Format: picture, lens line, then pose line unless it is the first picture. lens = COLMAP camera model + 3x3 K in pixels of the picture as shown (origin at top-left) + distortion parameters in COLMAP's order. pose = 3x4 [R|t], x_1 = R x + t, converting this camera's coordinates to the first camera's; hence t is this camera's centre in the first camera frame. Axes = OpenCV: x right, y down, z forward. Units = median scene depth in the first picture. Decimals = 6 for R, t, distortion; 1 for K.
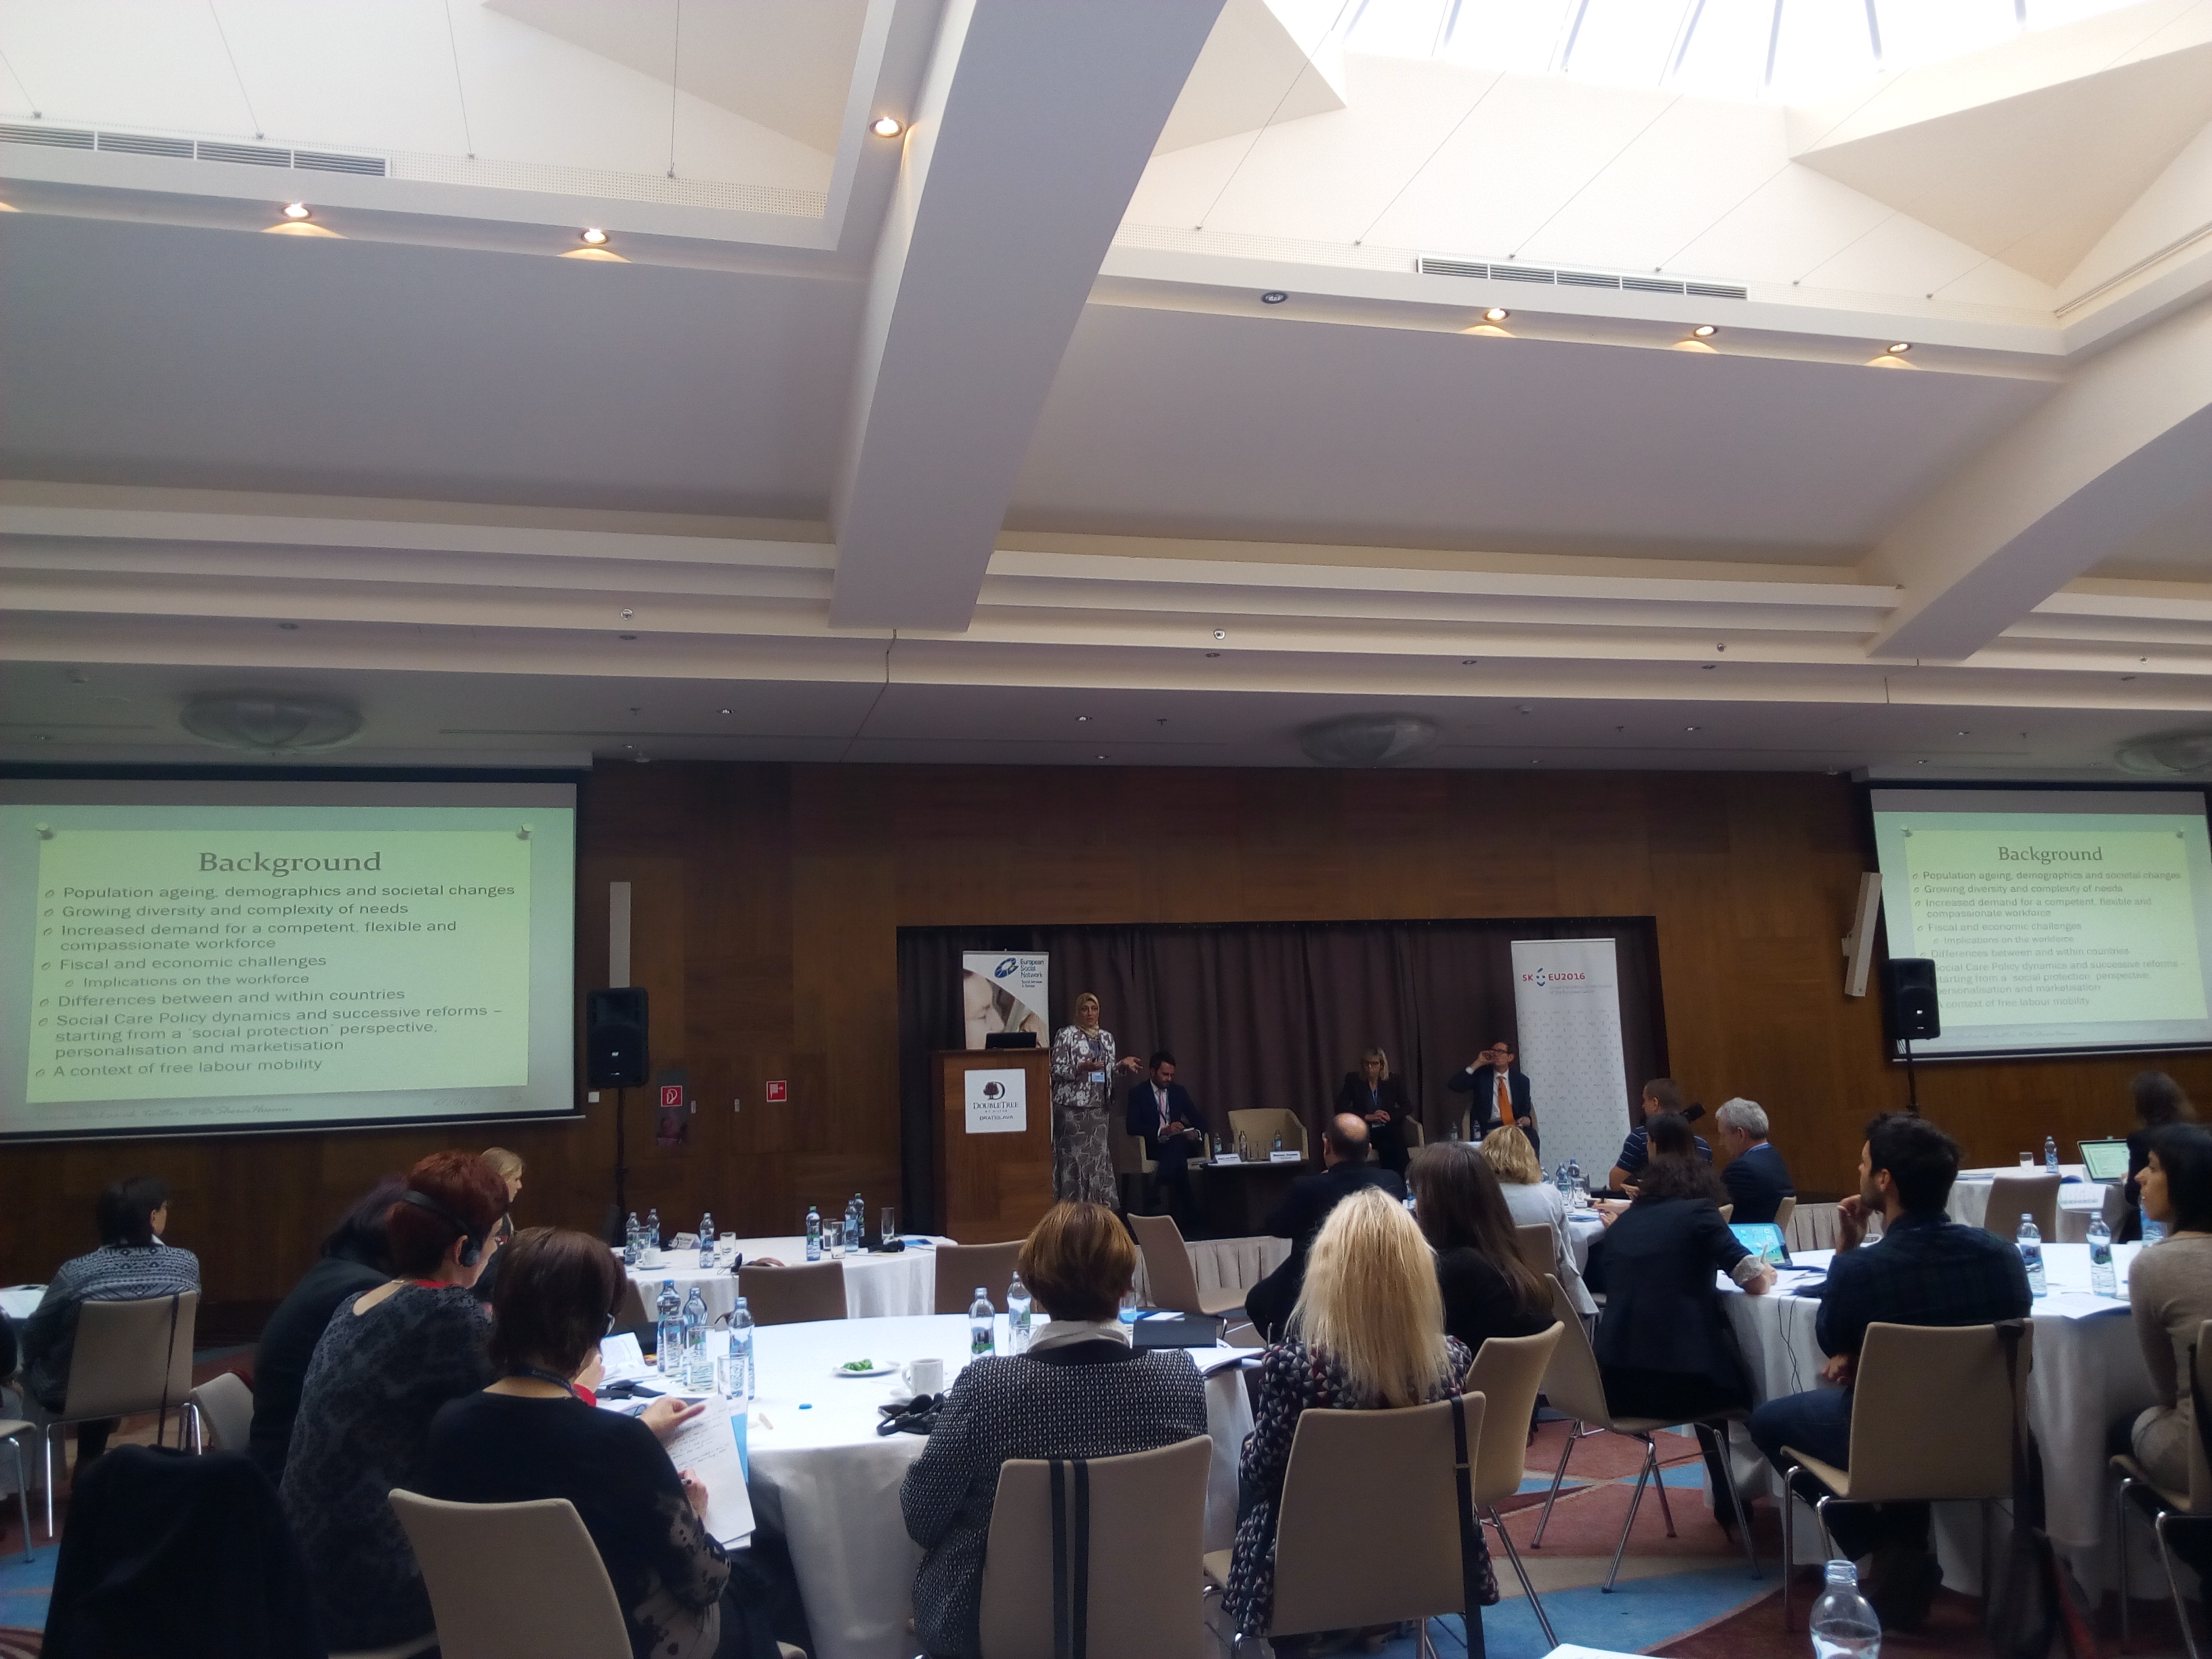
lens RADIAL K [[1704.5, 0, 1106.0], [0, 1704.5, 829.5], [0, 0, 1]] dist [0.095405, -0.151807]
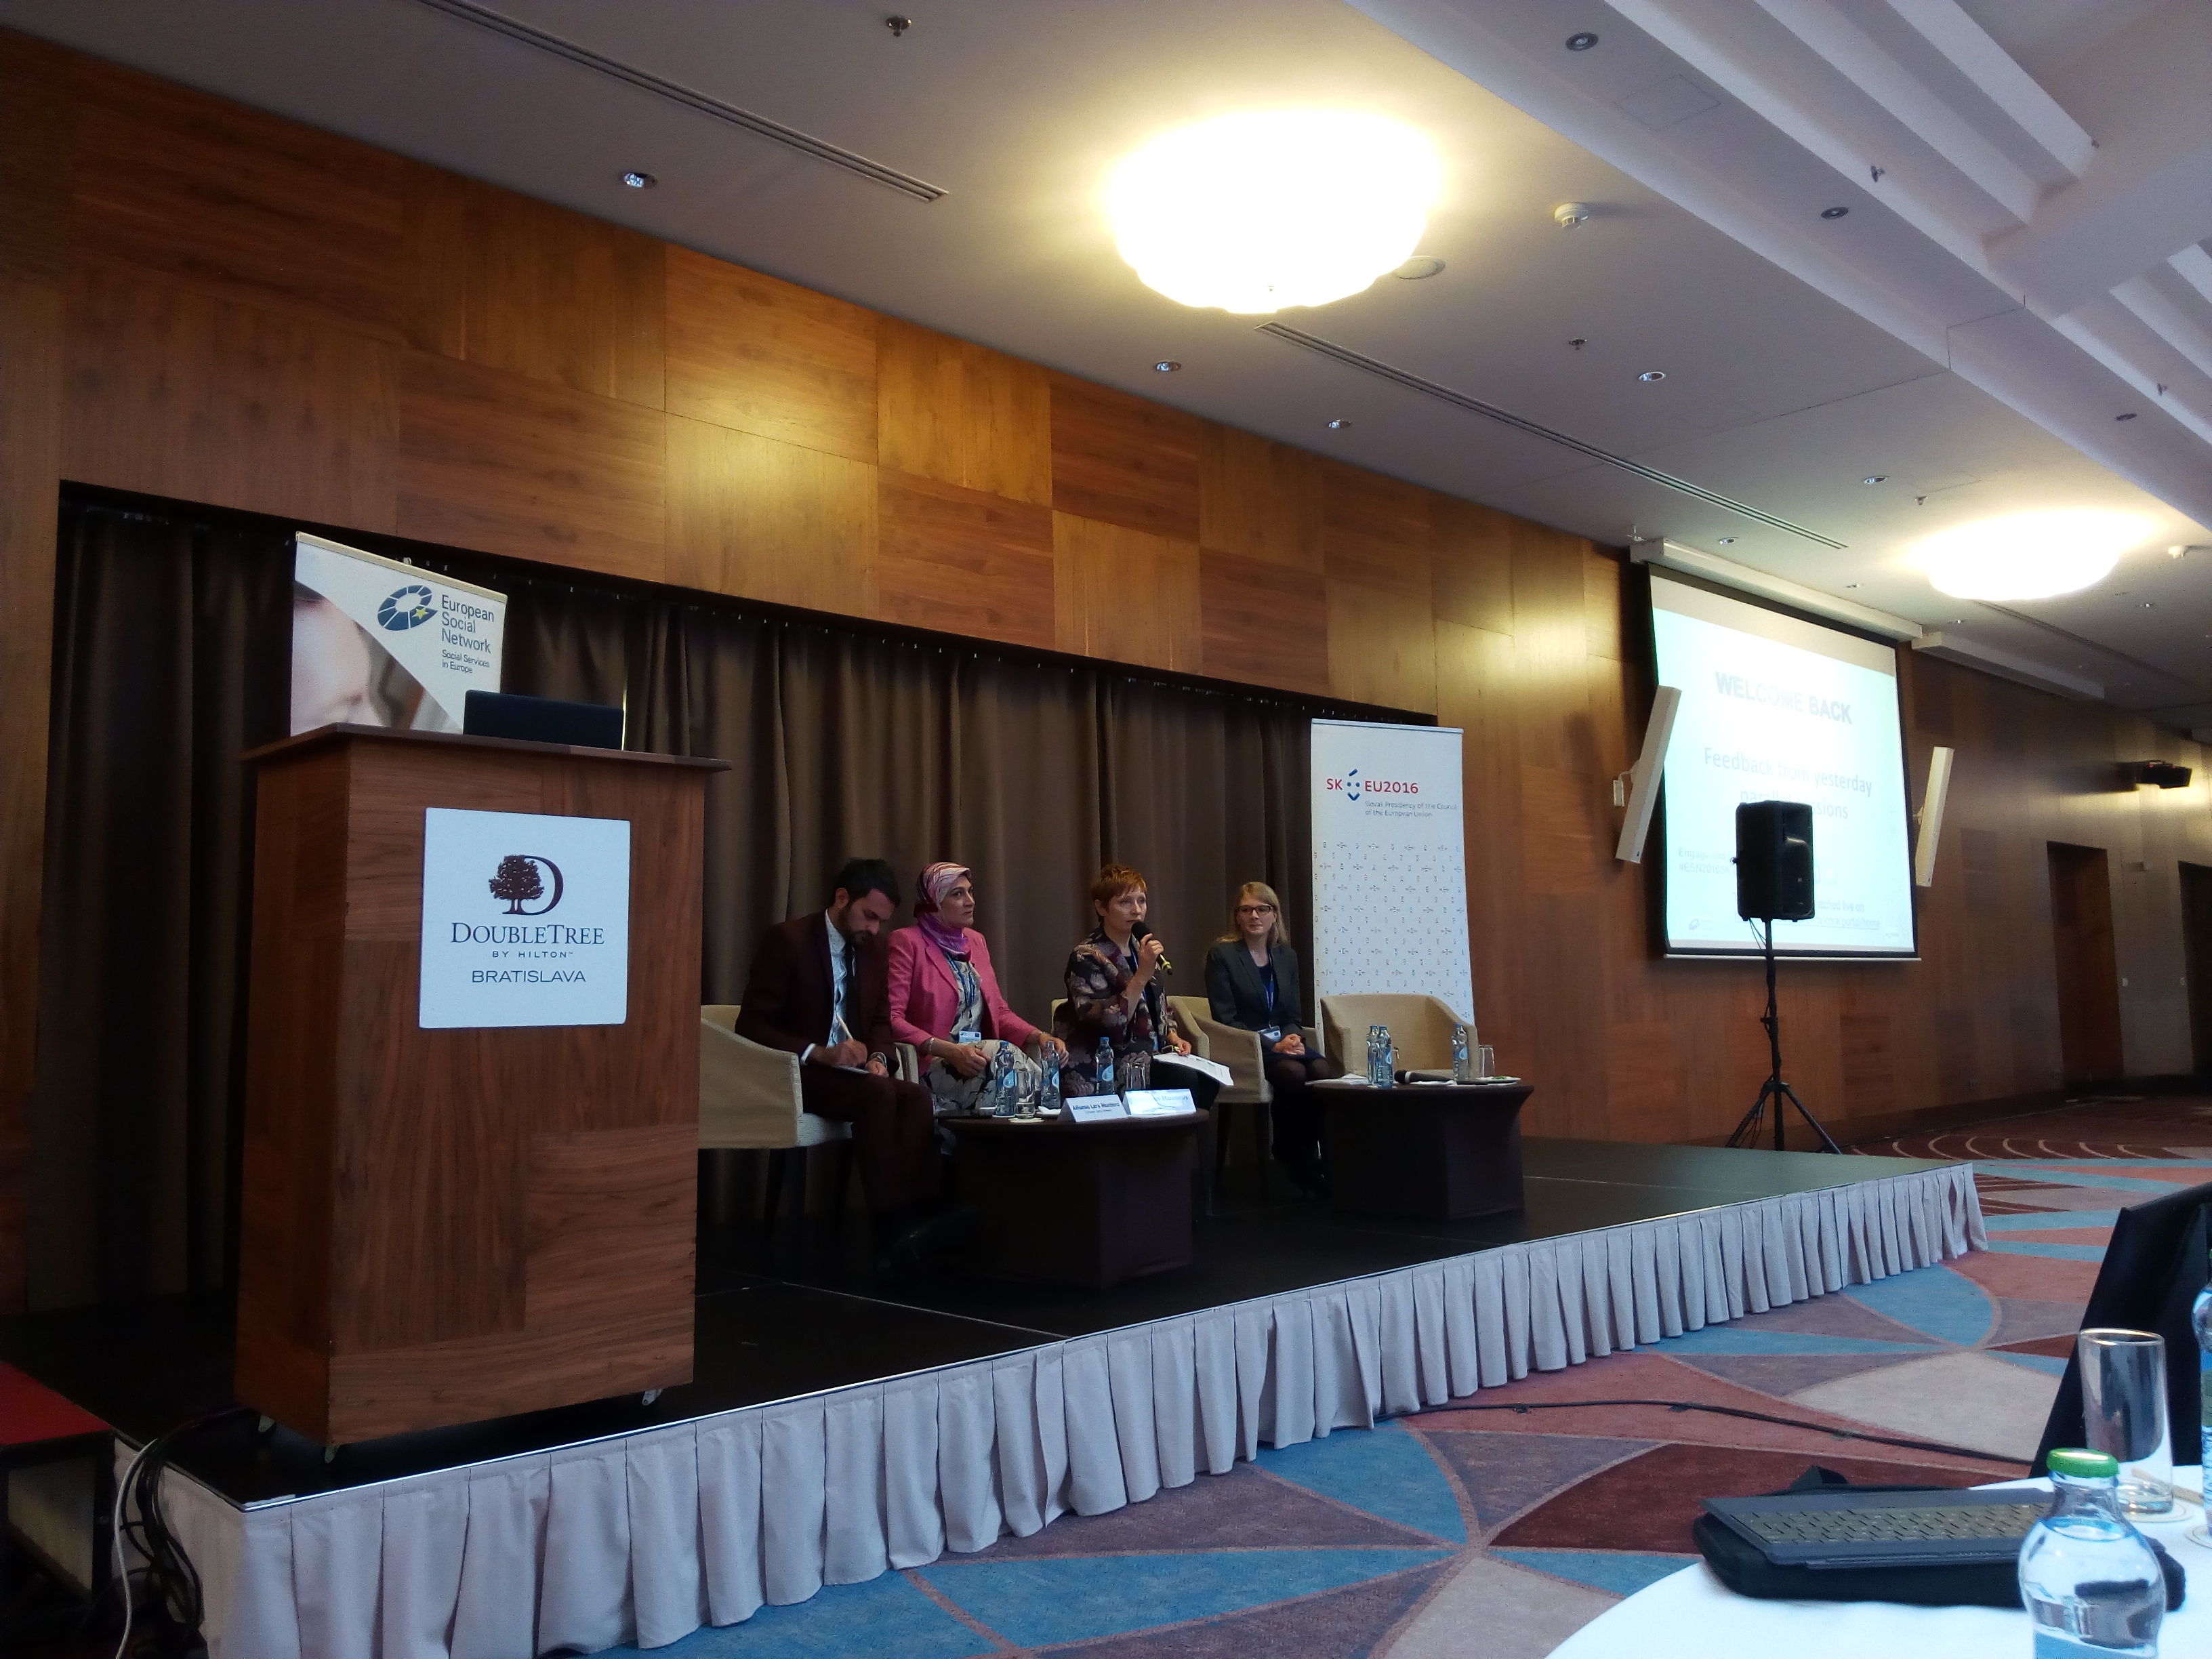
lens RADIAL K [[1704.5, 0, 1106.0], [0, 1704.5, 829.5], [0, 0, 1]] dist [0.095405, -0.151807]
pose [[0.878663, 0.069718, 0.472325, -0.100842], [-0.087443, 0.996047, 0.015647, 0.111847], [-0.469367, -0.055050, 0.881286, 0.598249]]
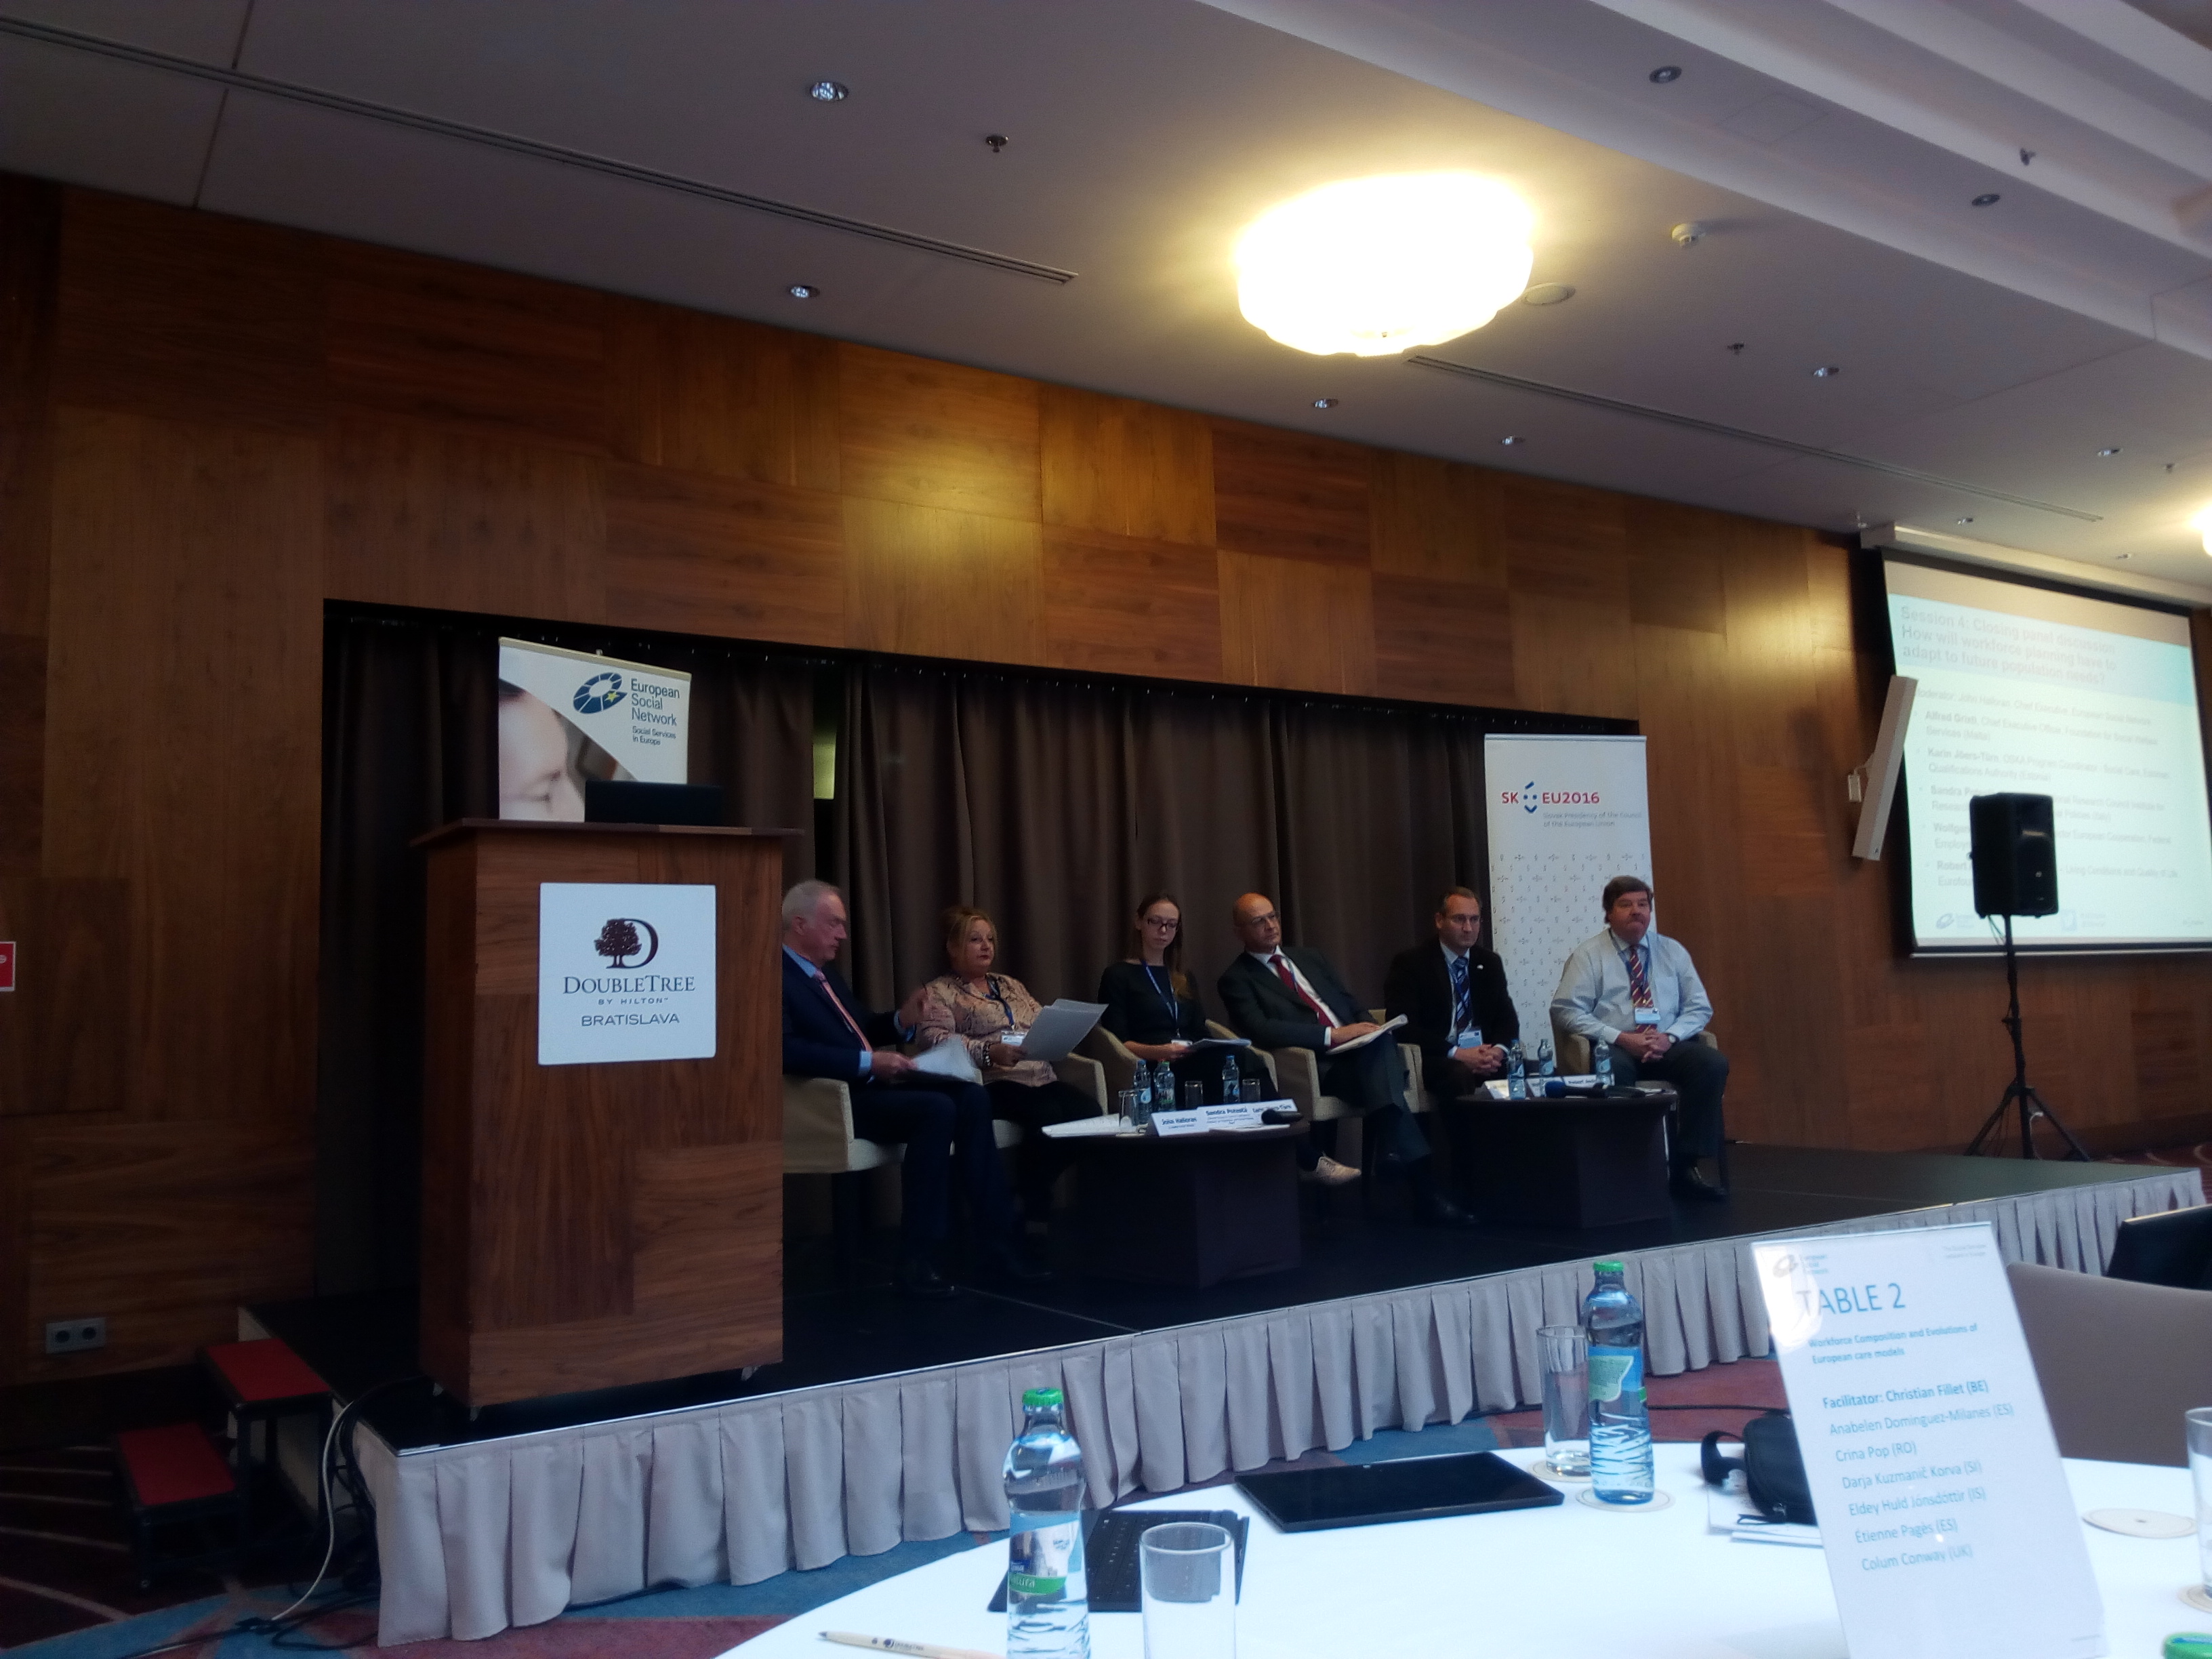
lens RADIAL K [[1704.5, 0, 1106.0], [0, 1704.5, 829.5], [0, 0, 1]] dist [0.095405, -0.151807]
pose [[0.952135, 0.037337, 0.303389, -0.068144], [-0.047787, 0.998490, 0.027092, 0.099237], [-0.301919, -0.040293, 0.952482, 0.548097]]
